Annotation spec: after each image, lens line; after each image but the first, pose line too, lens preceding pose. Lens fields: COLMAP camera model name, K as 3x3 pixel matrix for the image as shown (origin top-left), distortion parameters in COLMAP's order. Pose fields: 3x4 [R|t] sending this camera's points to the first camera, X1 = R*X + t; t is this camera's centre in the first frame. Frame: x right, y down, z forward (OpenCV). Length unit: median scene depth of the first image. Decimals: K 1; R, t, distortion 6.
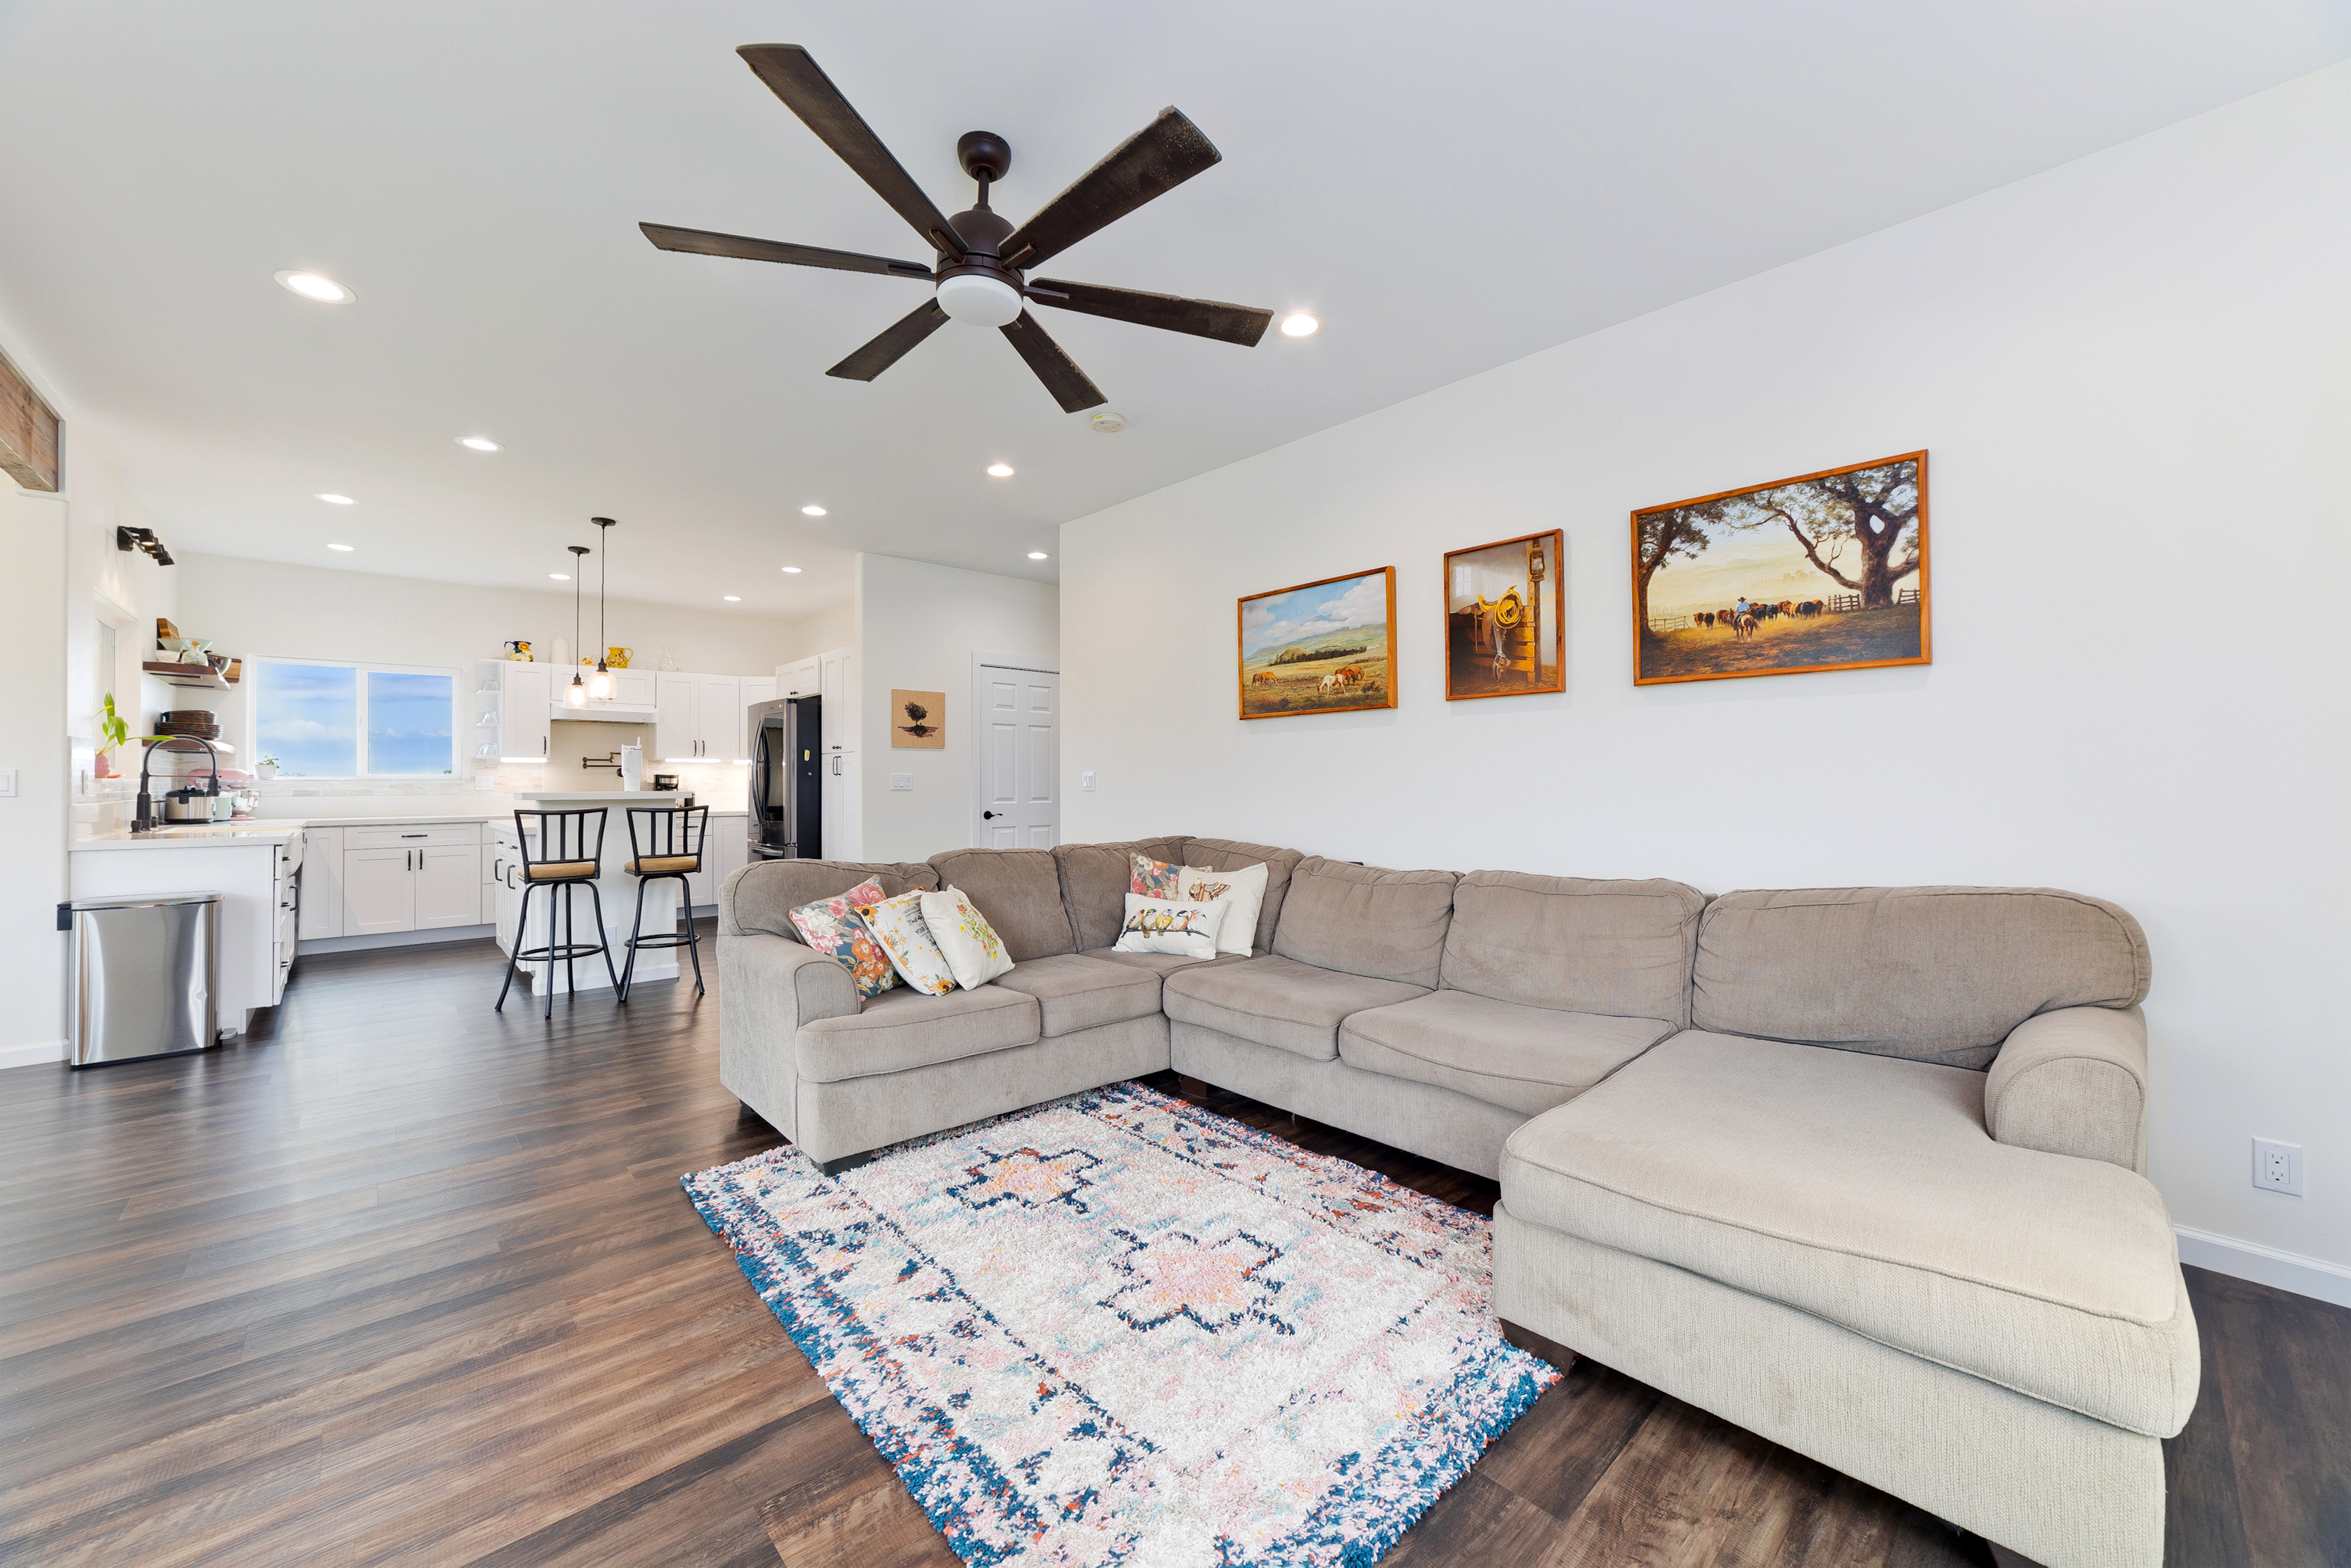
lens RADIAL K [[901.1, 0, 1171.9], [0, 901.1, 771.6], [0, 0, 1]] dist [-0.029610, 0.015064]
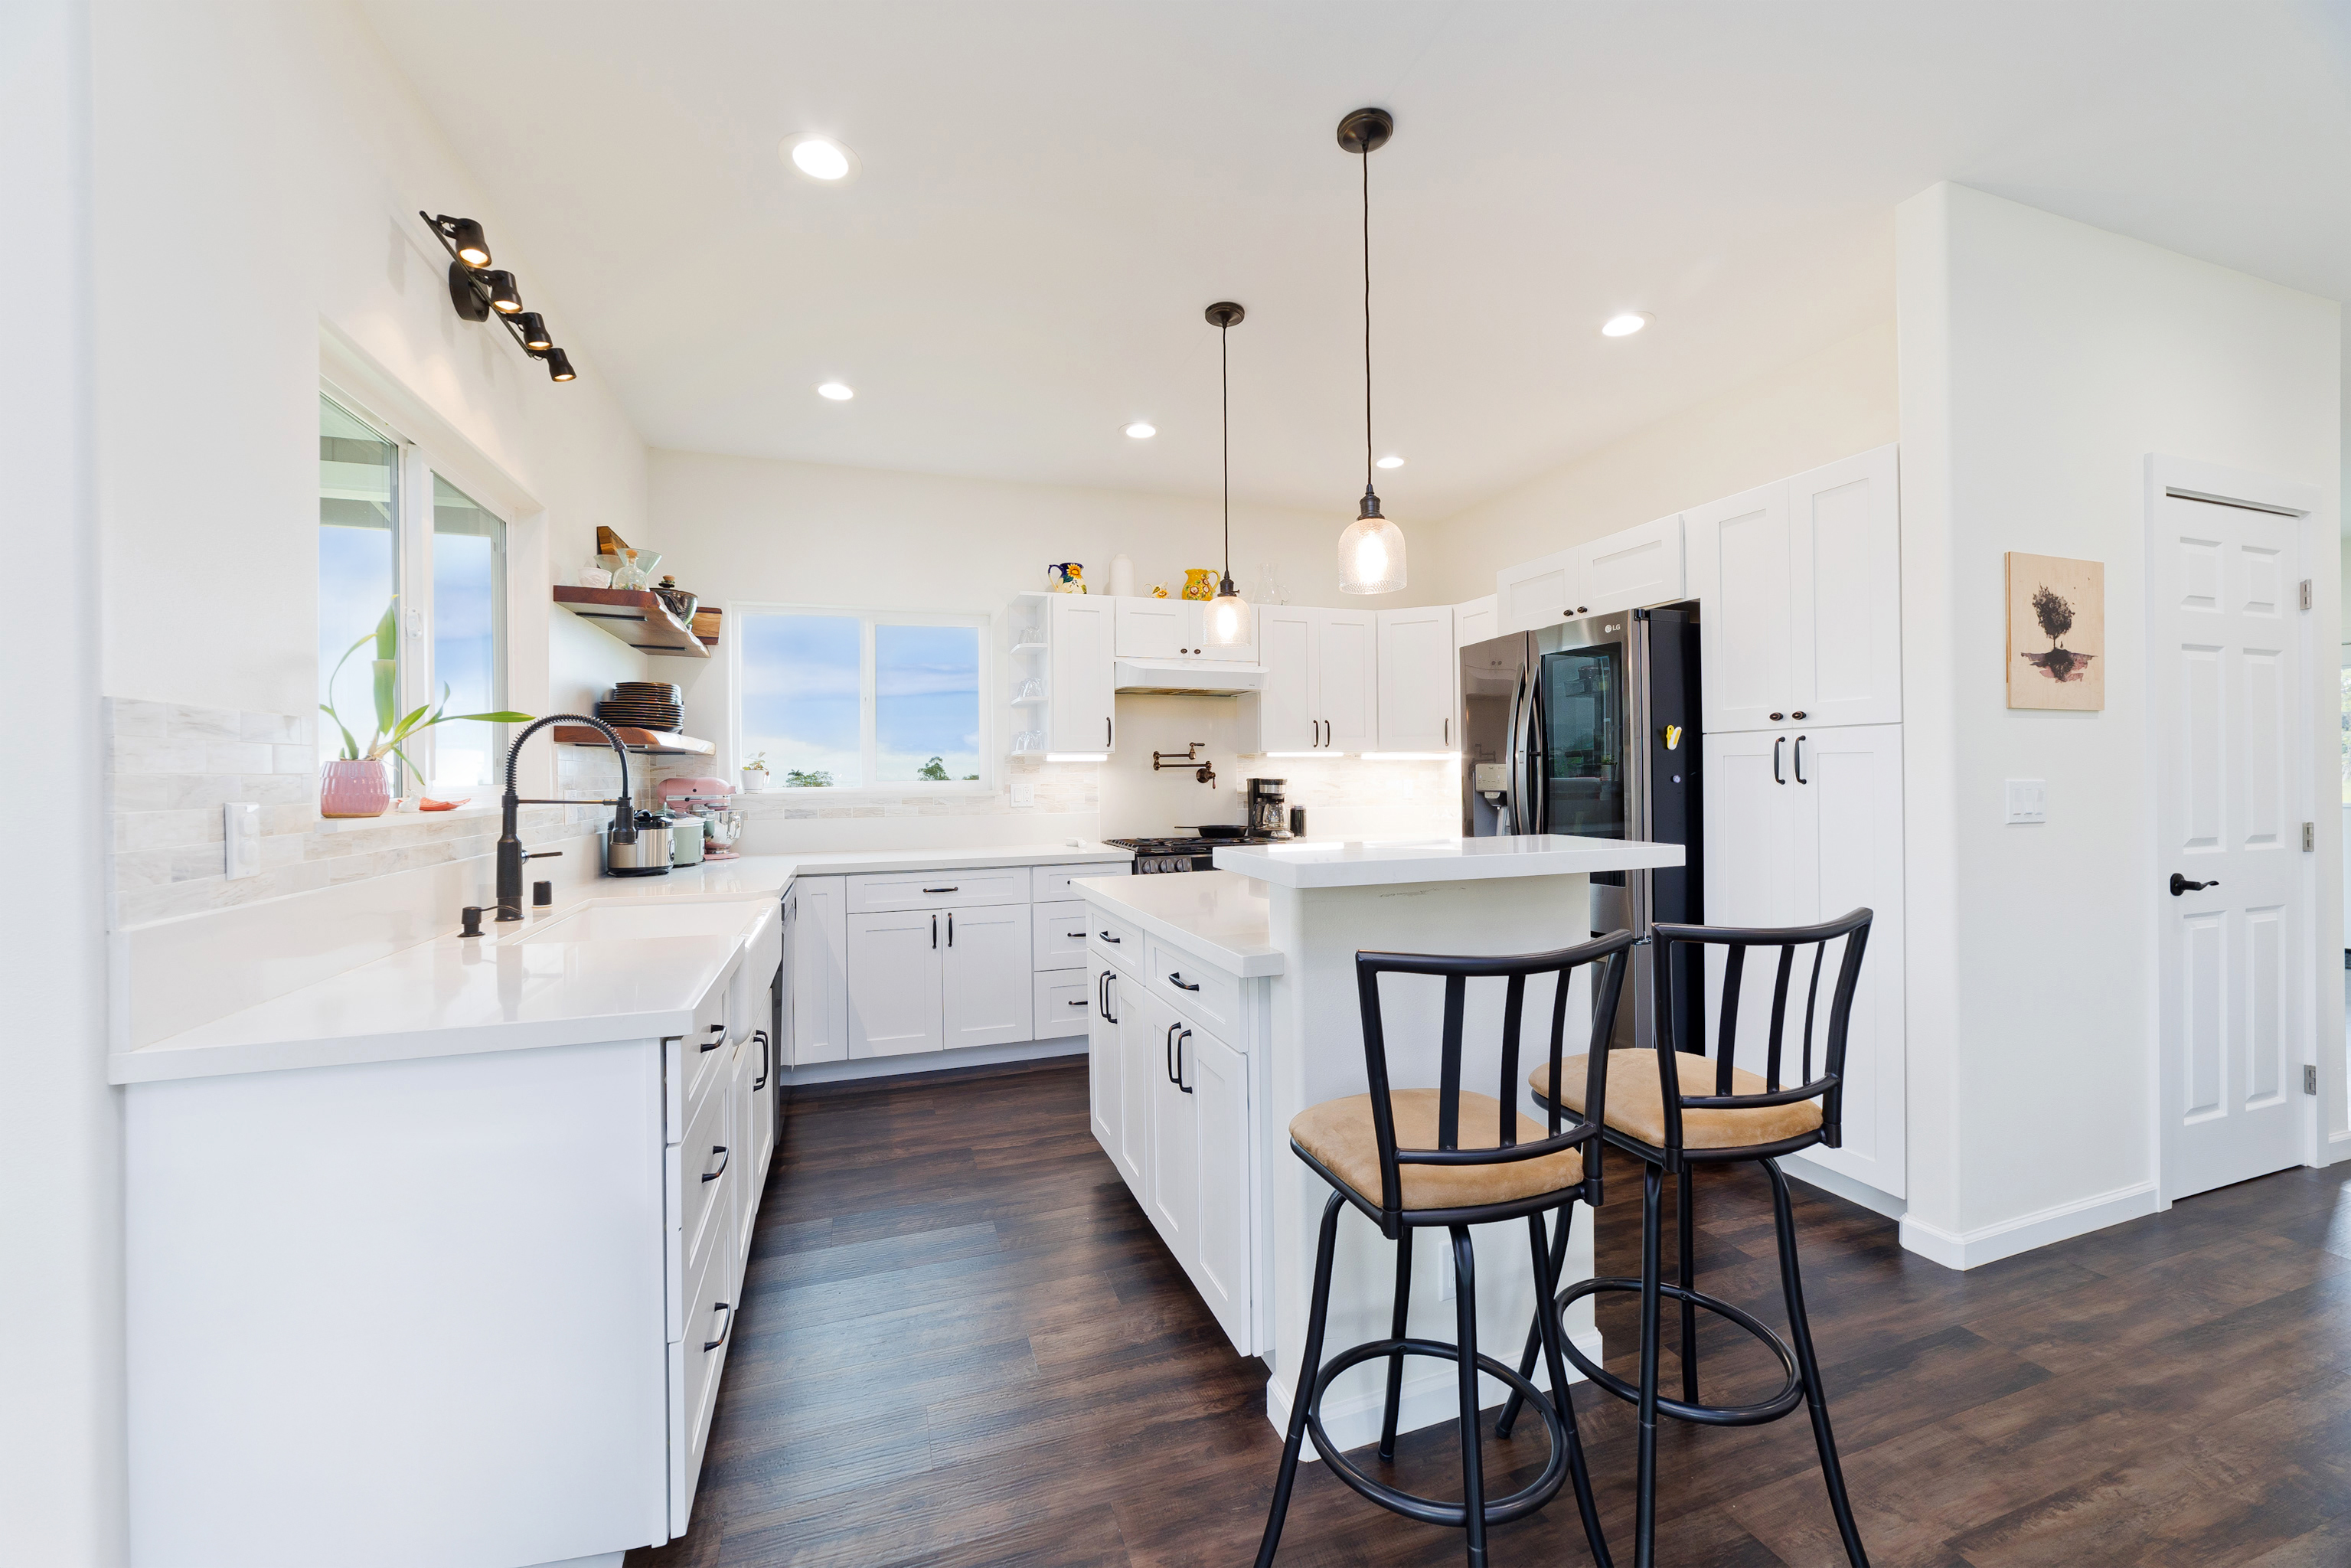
lens RADIAL K [[901.1, 0, 1171.9], [0, 901.1, 771.6], [0, 0, 1]] dist [-0.029610, 0.015064]
pose [[0.916161, -0.007743, -0.400736, -0.795554], [0.011313, 0.999915, 0.006542, -0.012539], [0.400651, -0.010527, 0.916170, 0.871531]]
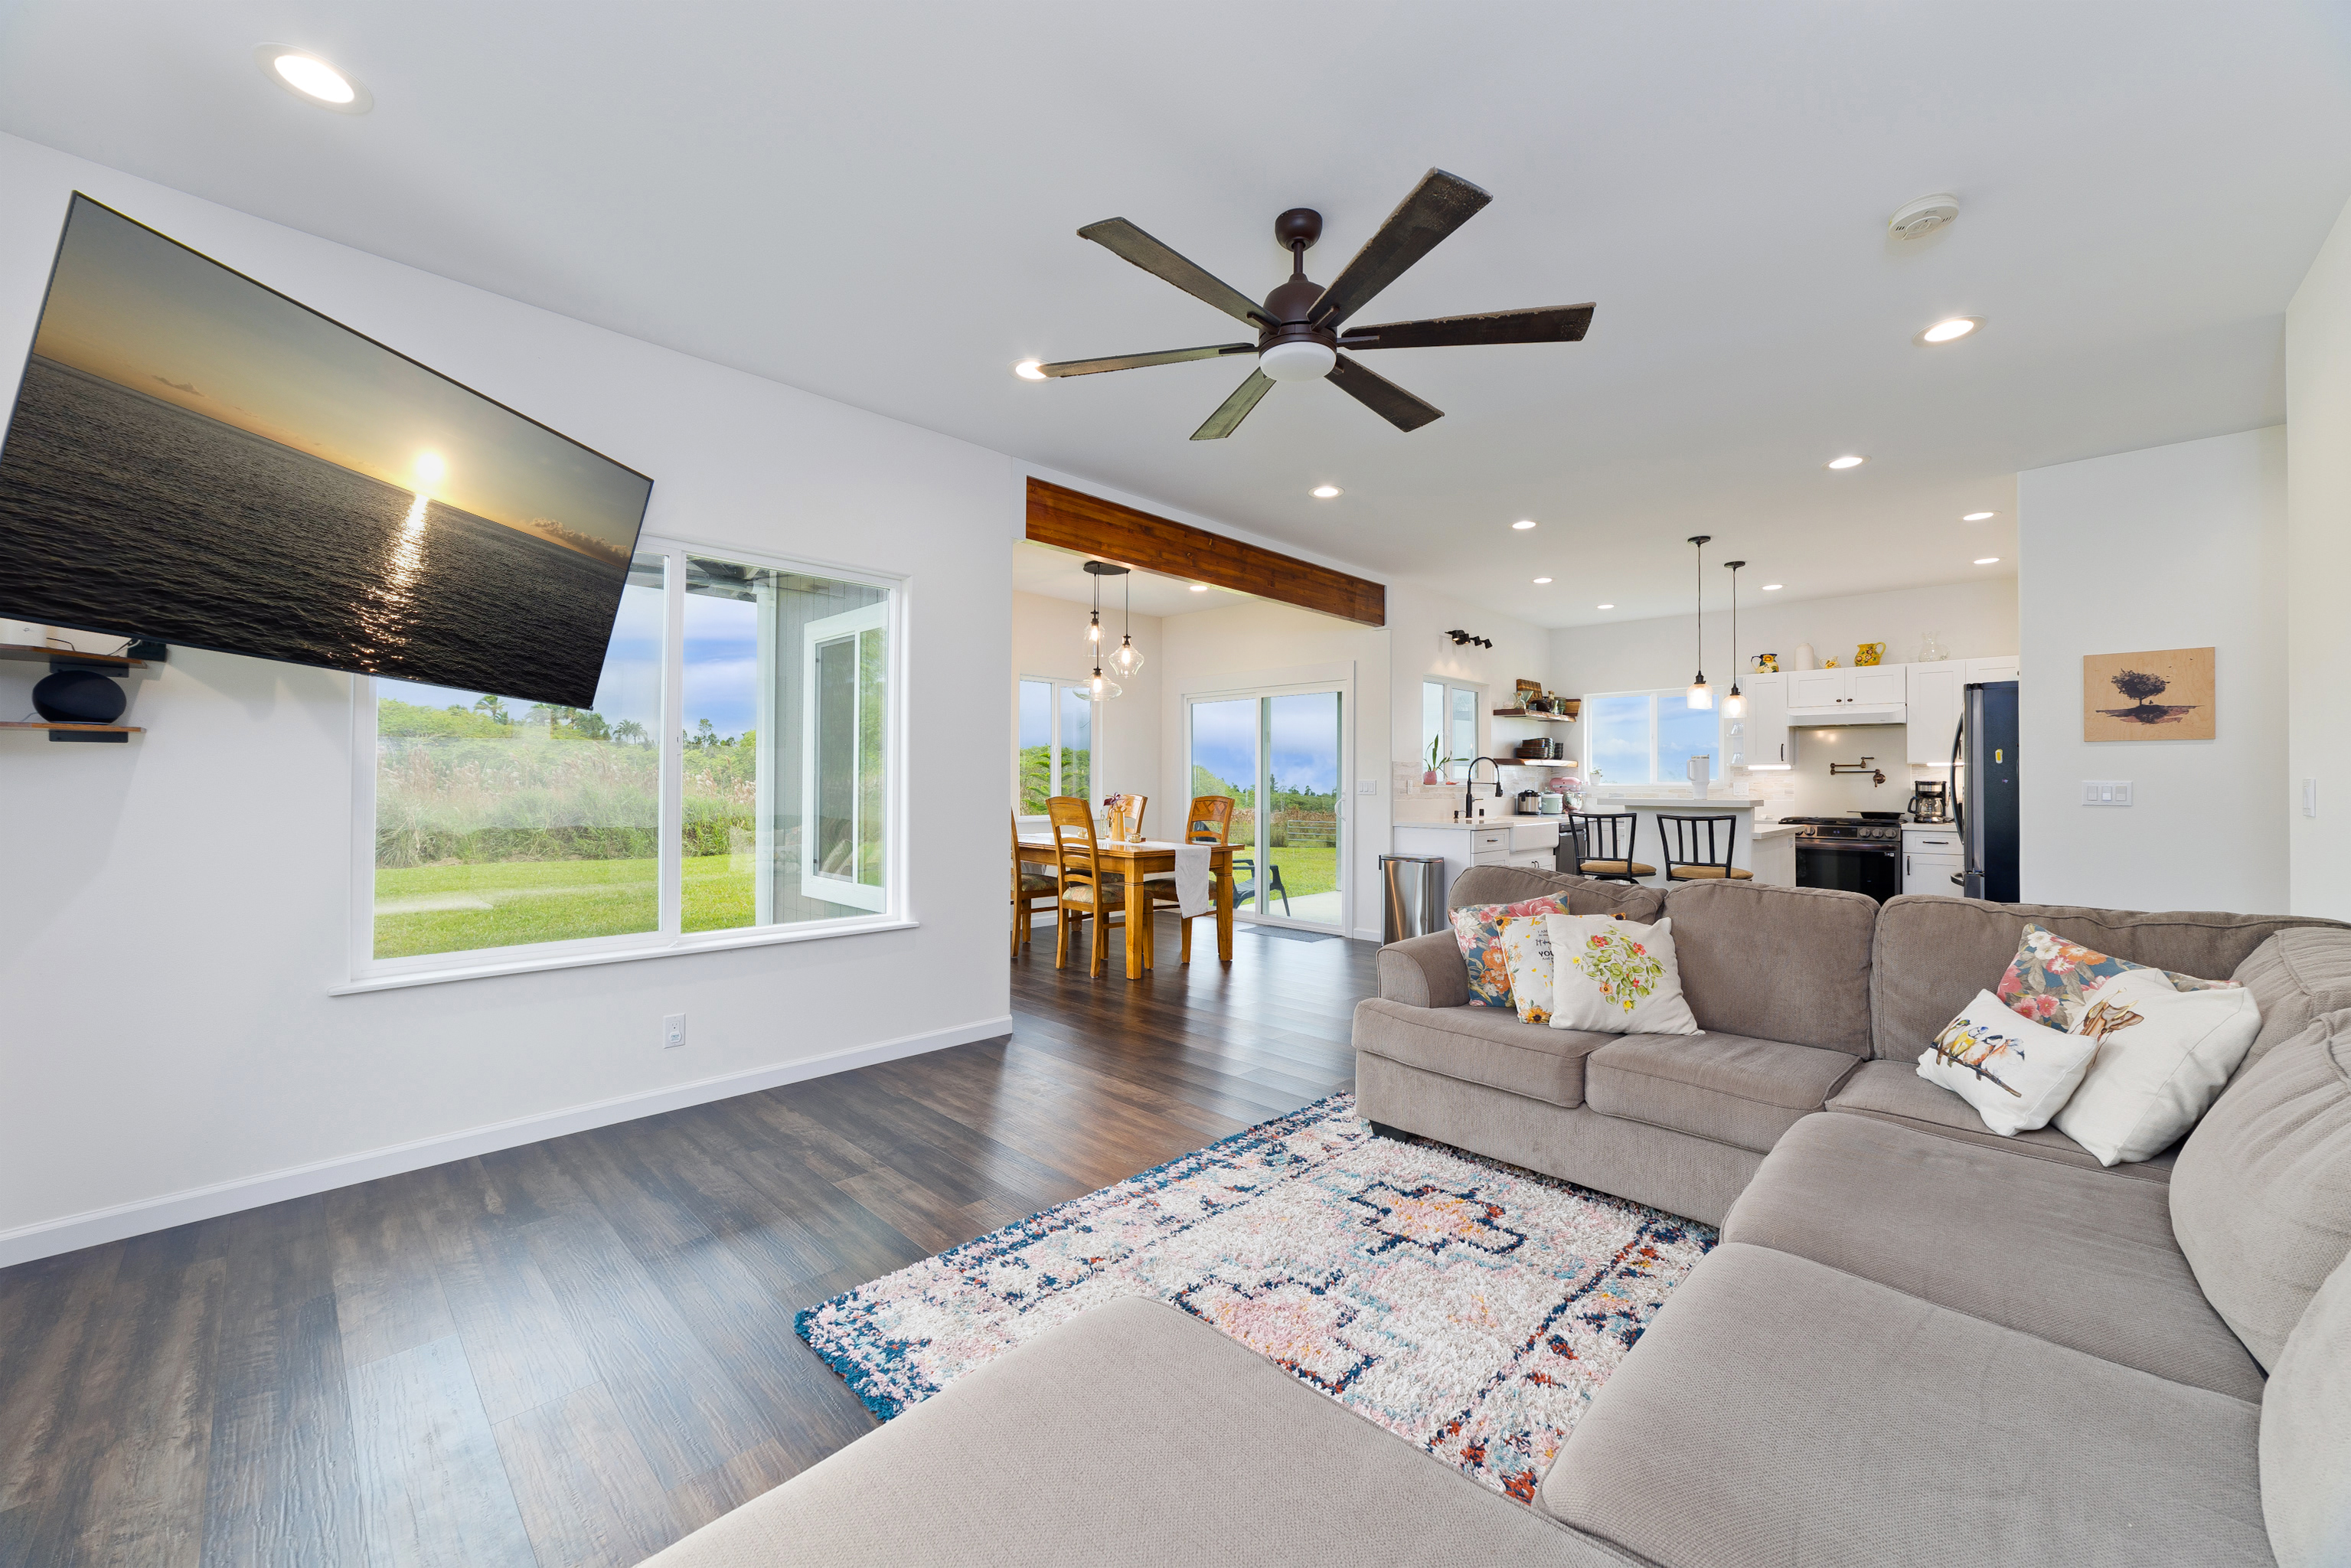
lens RADIAL K [[901.1, 0, 1171.9], [0, 901.1, 771.6], [0, 0, 1]] dist [-0.029610, 0.015064]
pose [[0.052923, -0.010221, -0.998546, 0.525441], [0.006279, 0.999931, -0.009903, -0.004477], [0.998579, -0.005746, 0.052984, 0.466108]]
